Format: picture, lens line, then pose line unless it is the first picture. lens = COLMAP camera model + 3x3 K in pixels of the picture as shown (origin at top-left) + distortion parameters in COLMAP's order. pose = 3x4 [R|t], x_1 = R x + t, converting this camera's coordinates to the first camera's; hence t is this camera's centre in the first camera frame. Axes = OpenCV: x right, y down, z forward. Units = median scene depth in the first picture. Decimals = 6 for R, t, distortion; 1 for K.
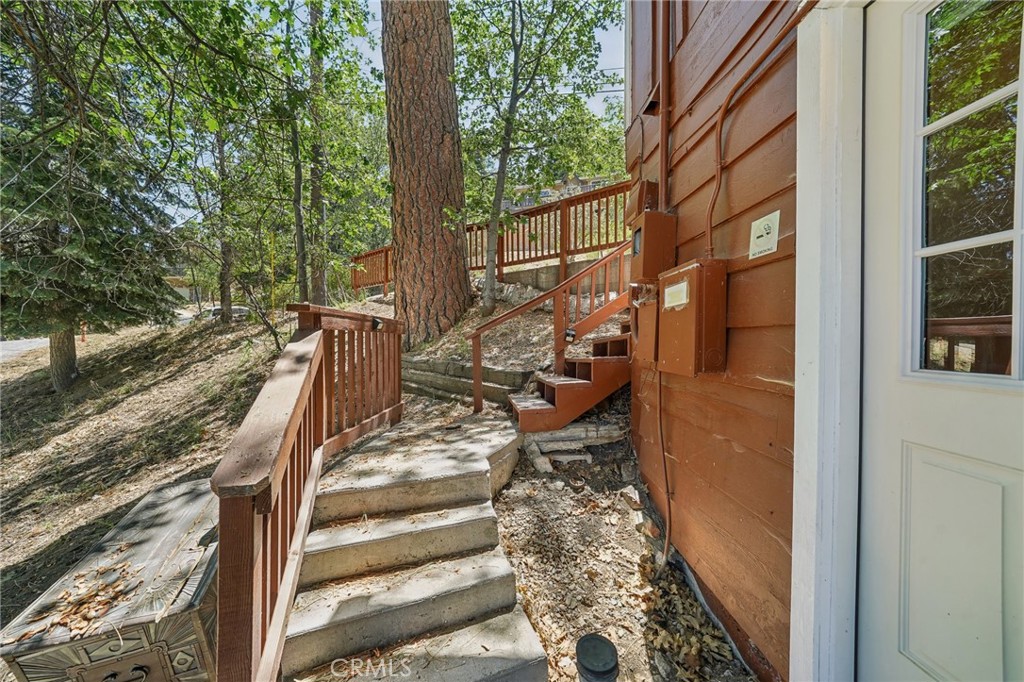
lens RADIAL K [[385.9, 0, 510.2], [0, 385.9, 334.6], [0, 0, 1]] dist [-0.000810, 0.001684]
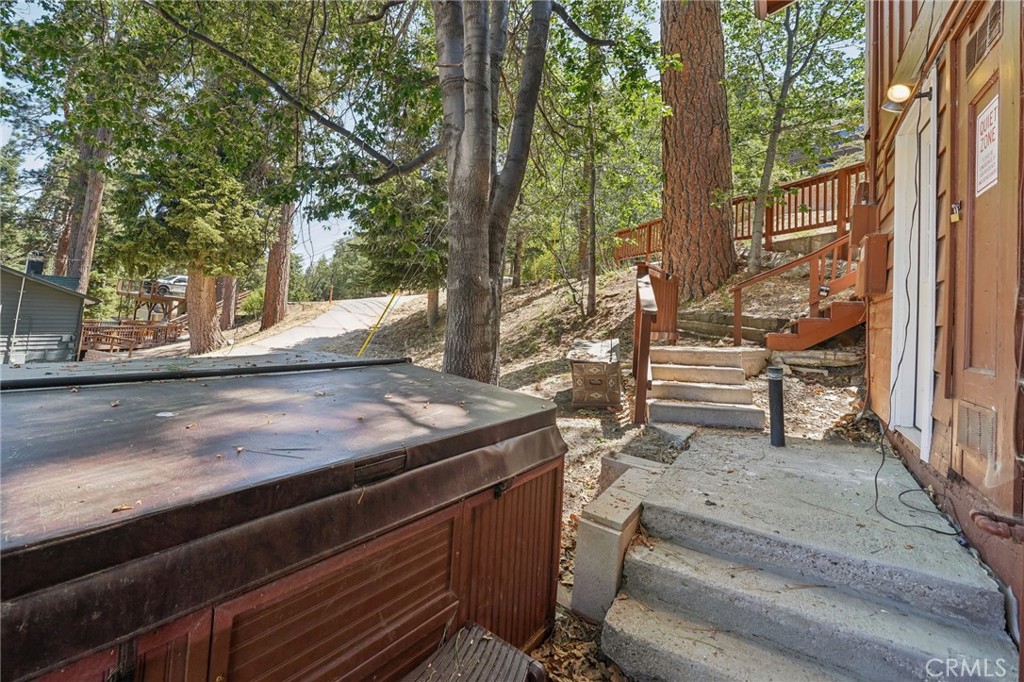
lens RADIAL K [[385.9, 0, 510.1], [0, 385.9, 278.4], [0, 0, 1]] dist [-0.000810, 0.001684]
pose [[0.806873, 0.020123, -0.590382, 0.033682], [-0.062015, 0.996782, -0.050782, 0.041257], [0.587461, 0.077587, 0.805525, -0.283393]]
